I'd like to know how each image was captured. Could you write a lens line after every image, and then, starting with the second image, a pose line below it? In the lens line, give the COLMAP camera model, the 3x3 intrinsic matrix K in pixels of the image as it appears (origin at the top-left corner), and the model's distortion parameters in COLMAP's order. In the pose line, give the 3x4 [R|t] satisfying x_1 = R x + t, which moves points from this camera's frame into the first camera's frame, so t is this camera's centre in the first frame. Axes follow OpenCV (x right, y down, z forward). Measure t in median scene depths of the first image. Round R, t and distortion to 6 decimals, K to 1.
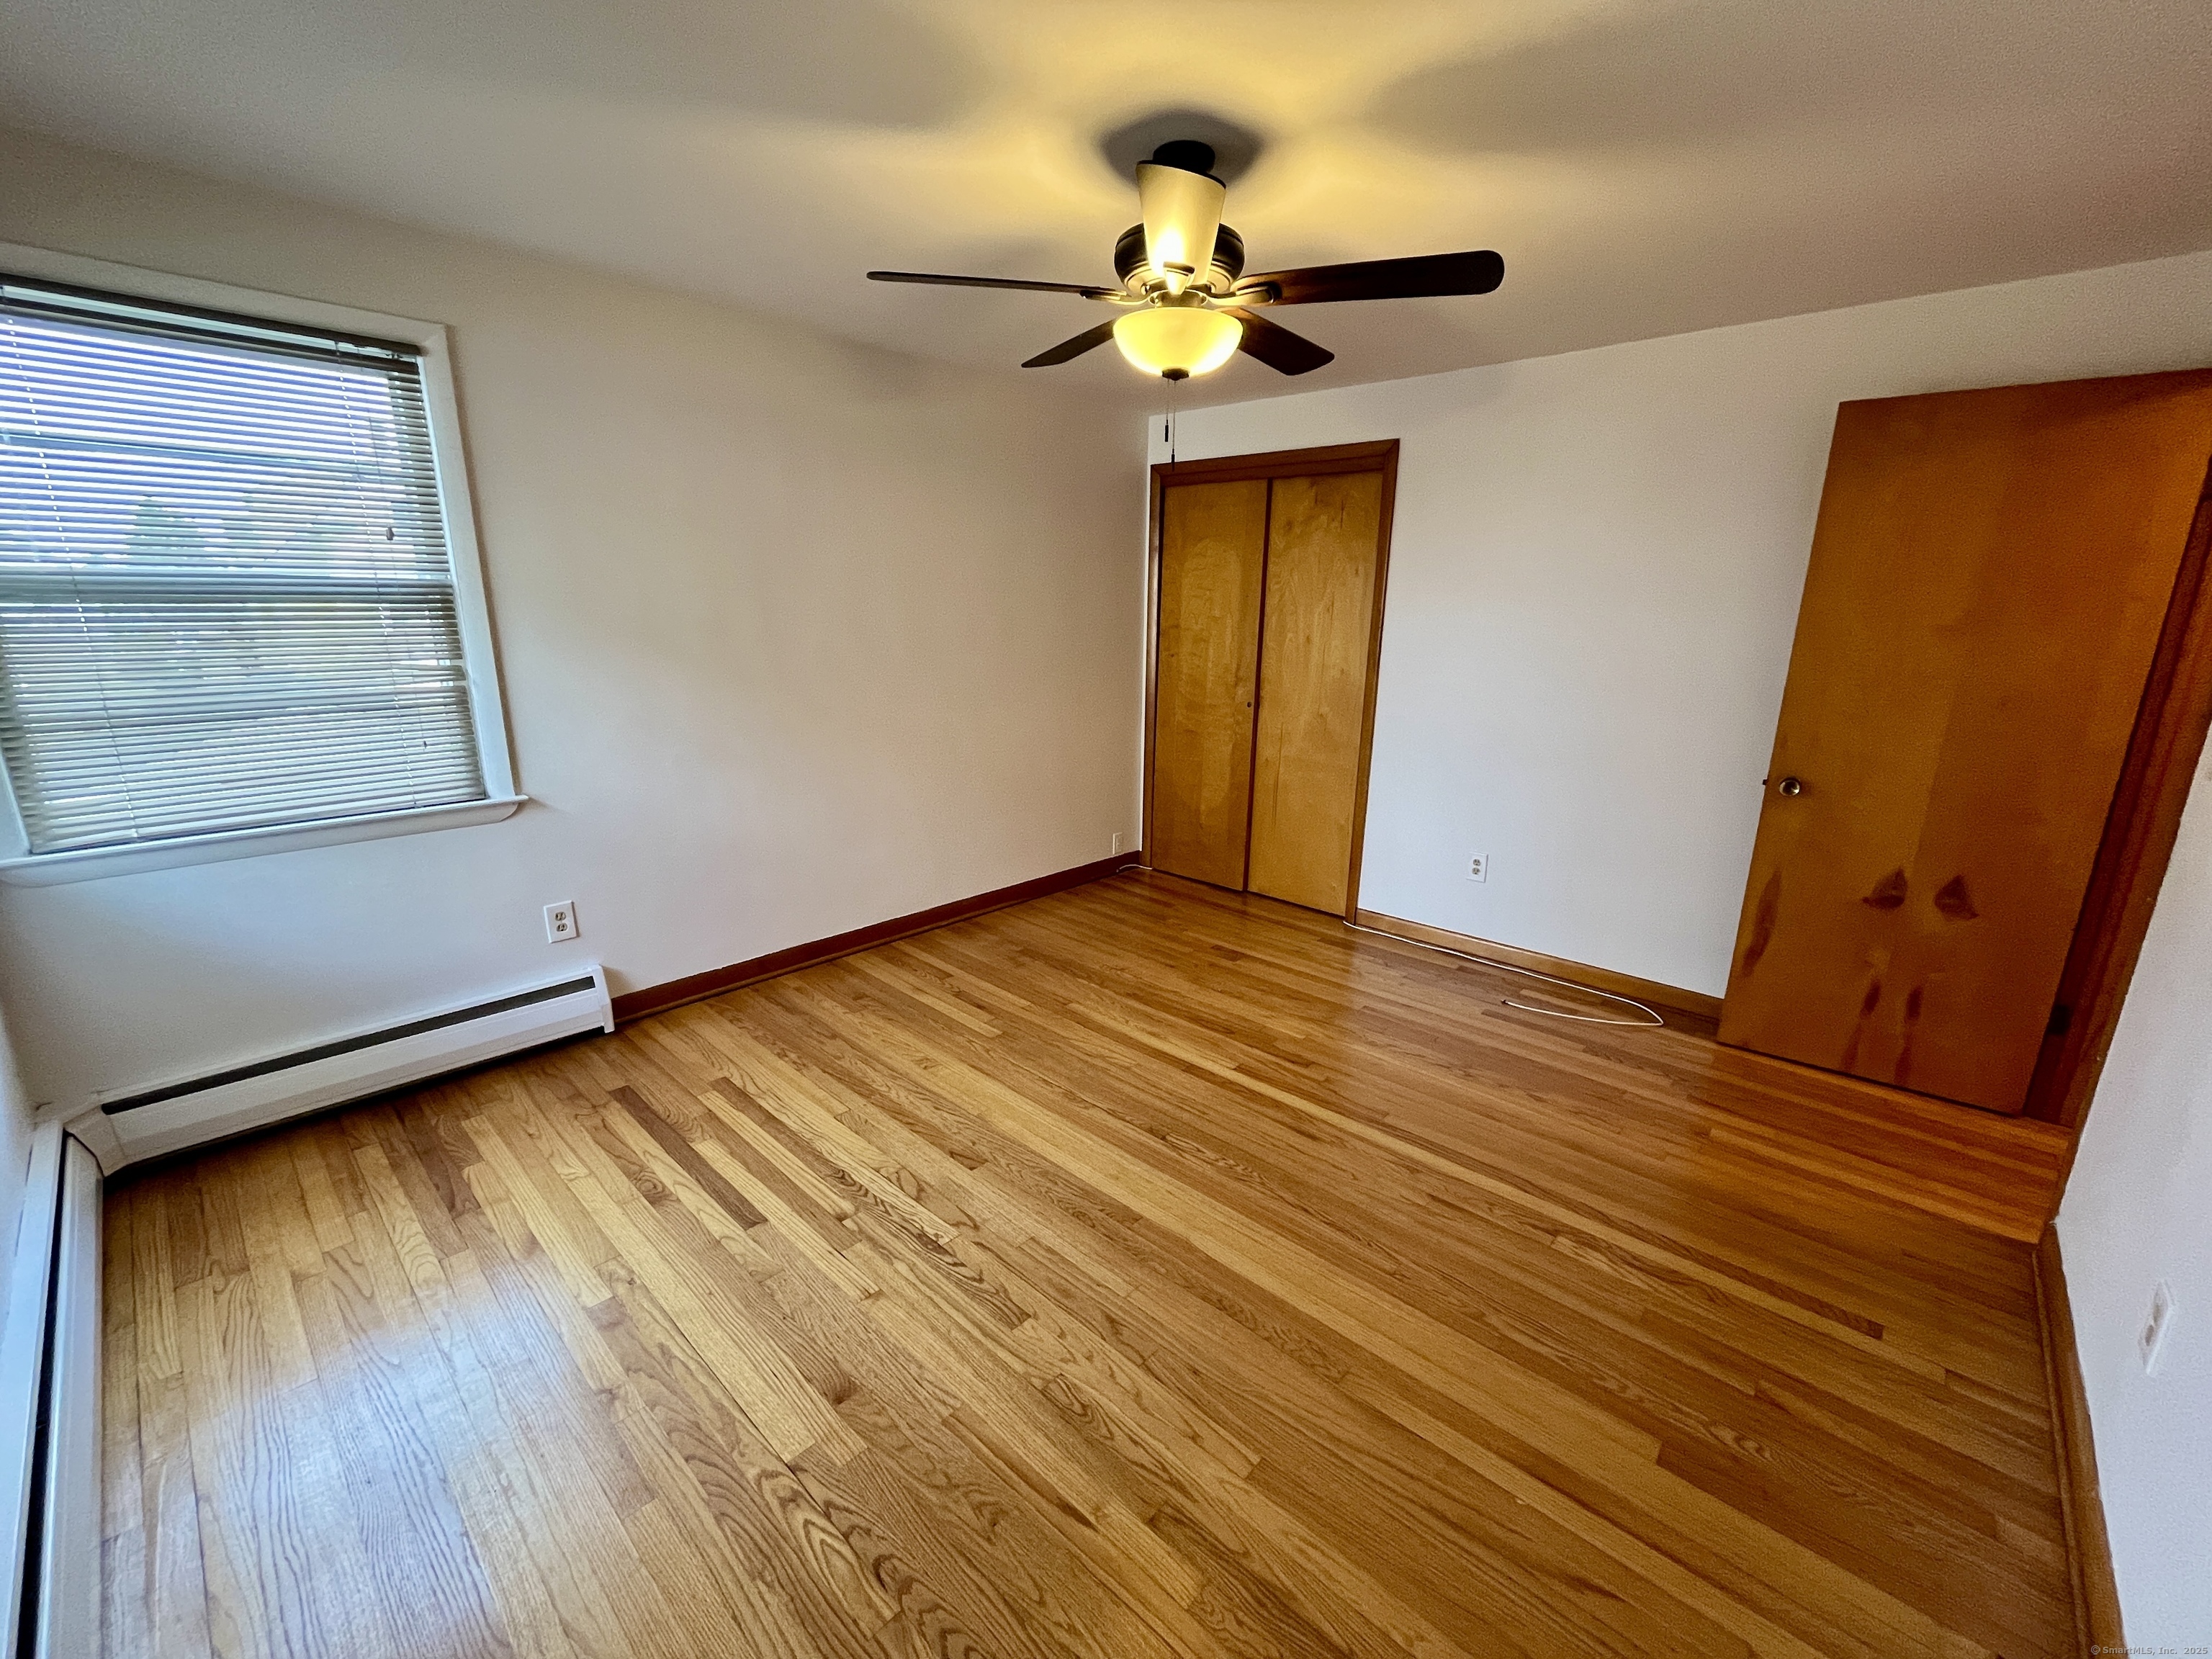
lens RADIAL K [[892.5, 0, 1109.4], [0, 892.5, 826.0], [0, 0, 1]] dist [-0.000765, -0.000714]
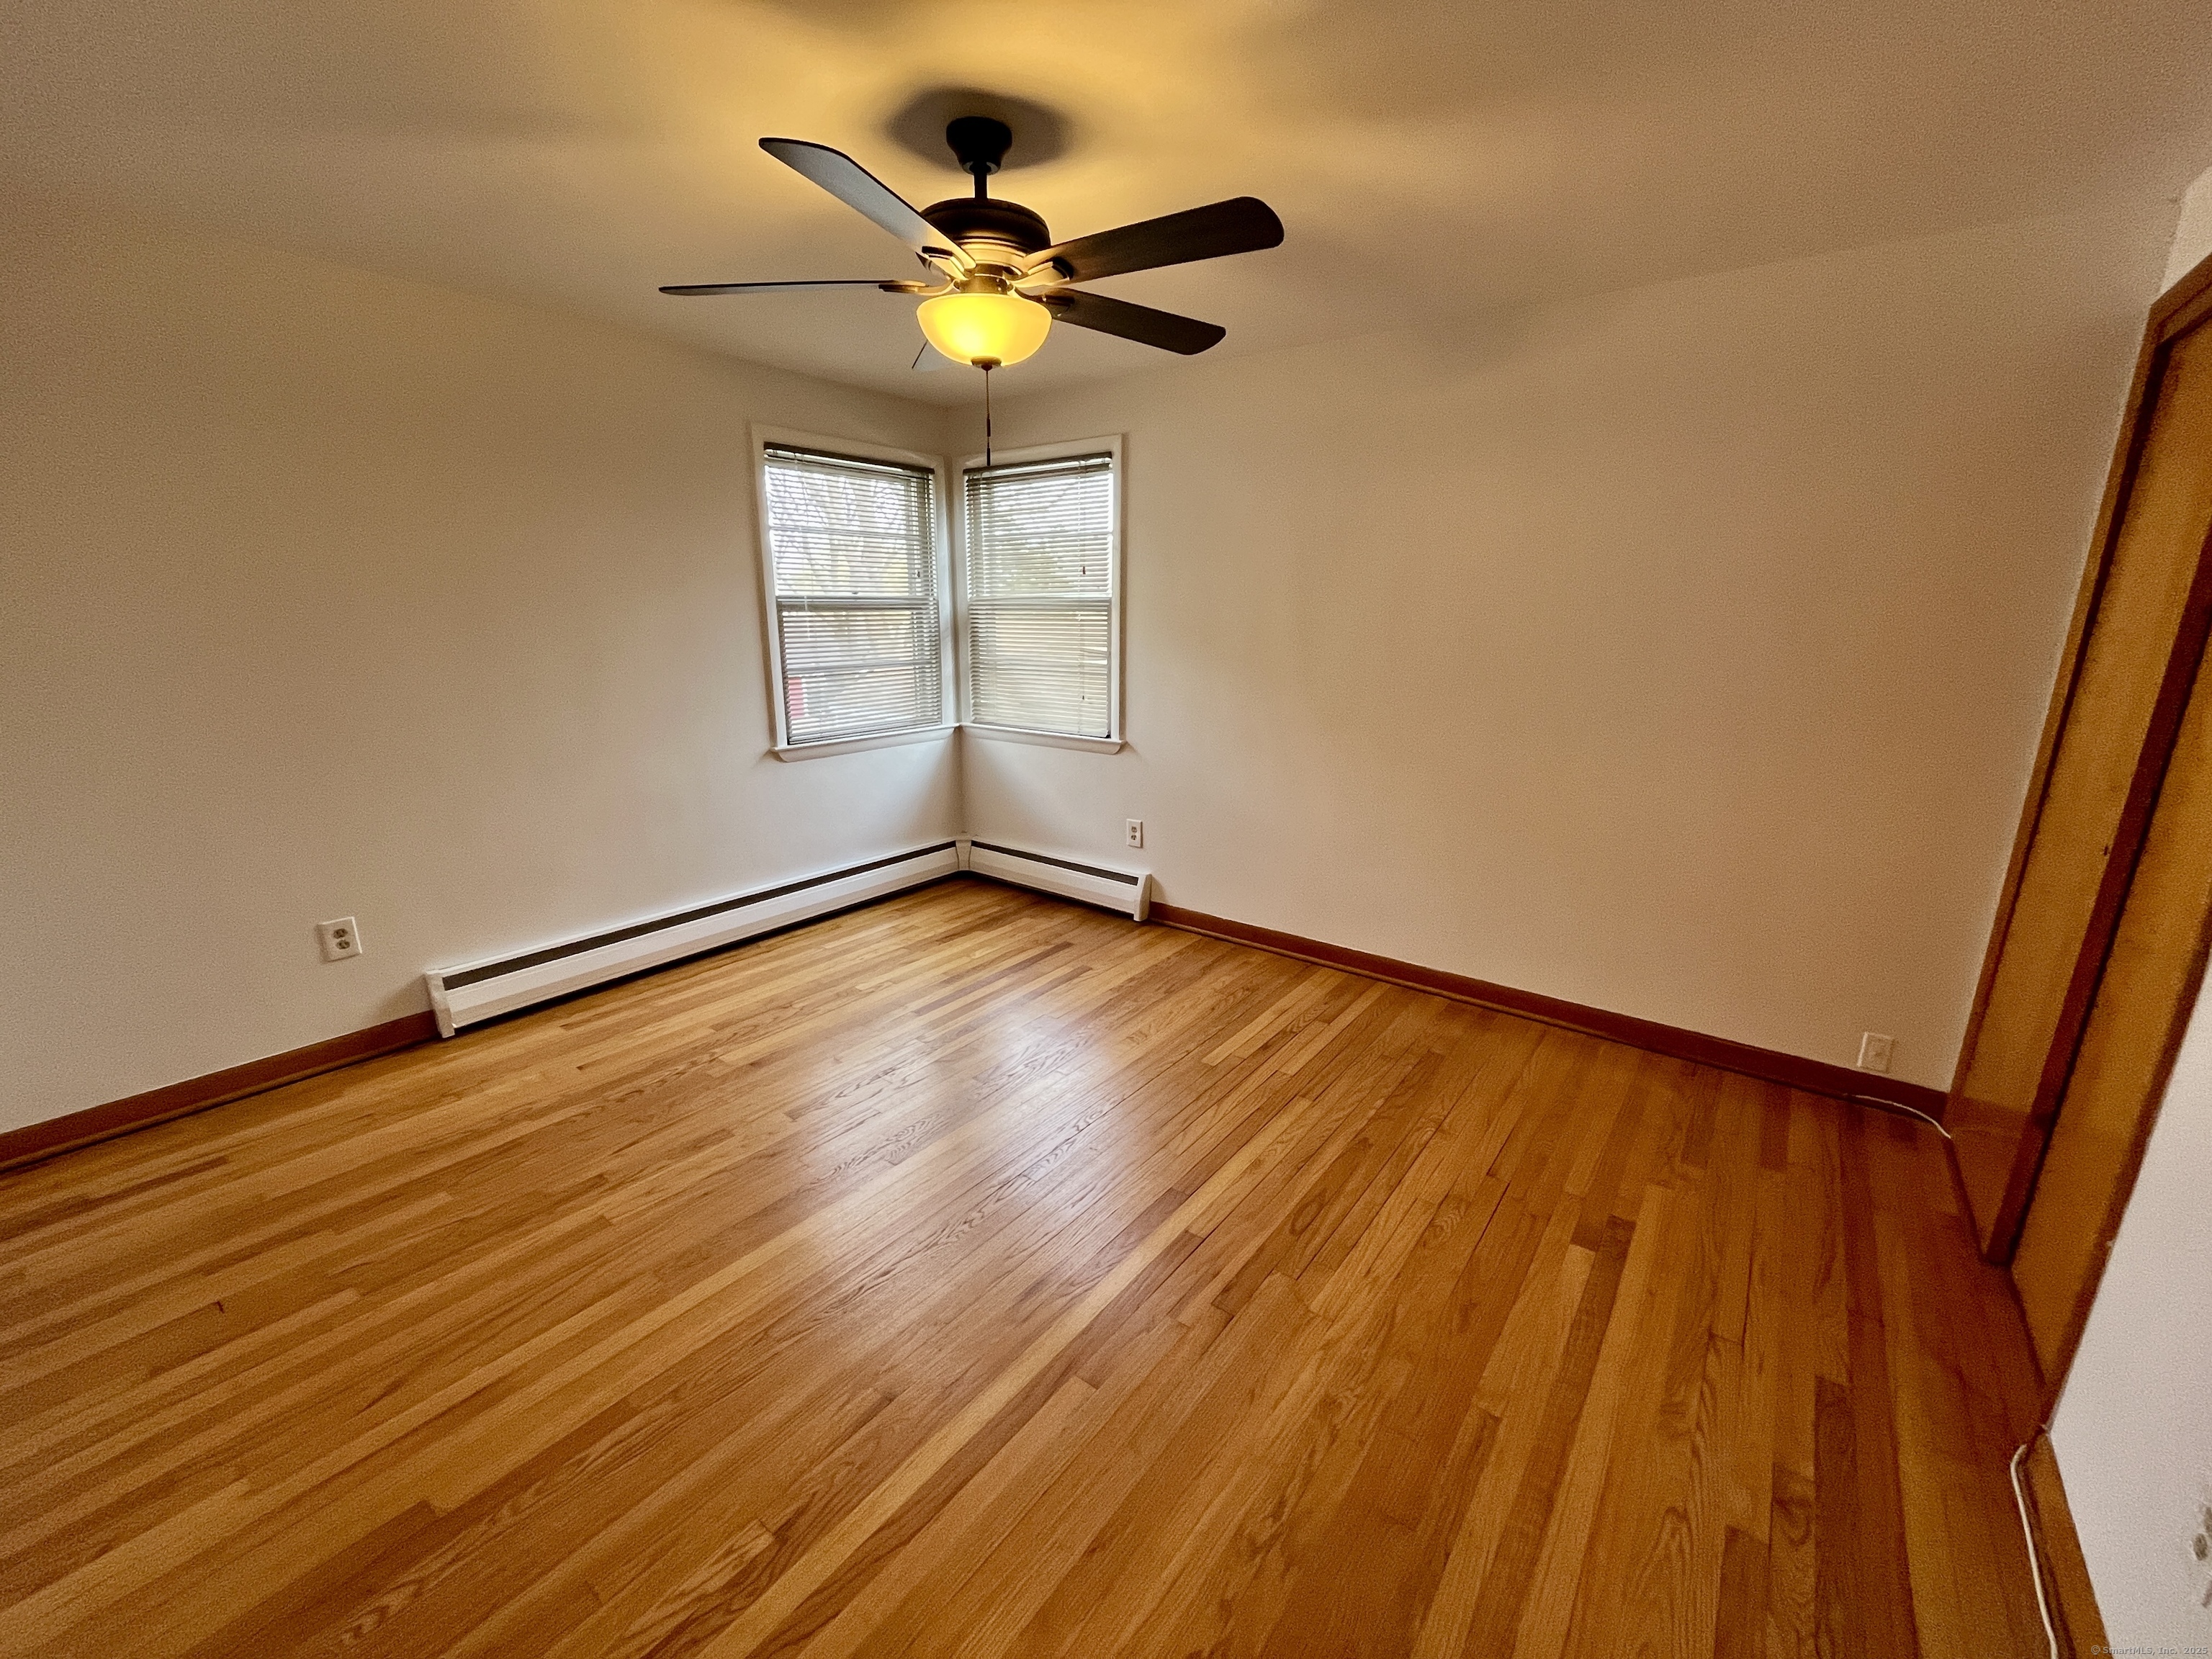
lens RADIAL K [[892.5, 0, 1109.4], [0, 892.5, 826.0], [0, 0, 1]] dist [-0.000765, -0.000714]
pose [[0.097569, 0.223306, -0.969853, 0.749893], [-0.244454, 0.950026, 0.194149, -0.168244], [0.964740, 0.218141, 0.147281, 0.730849]]
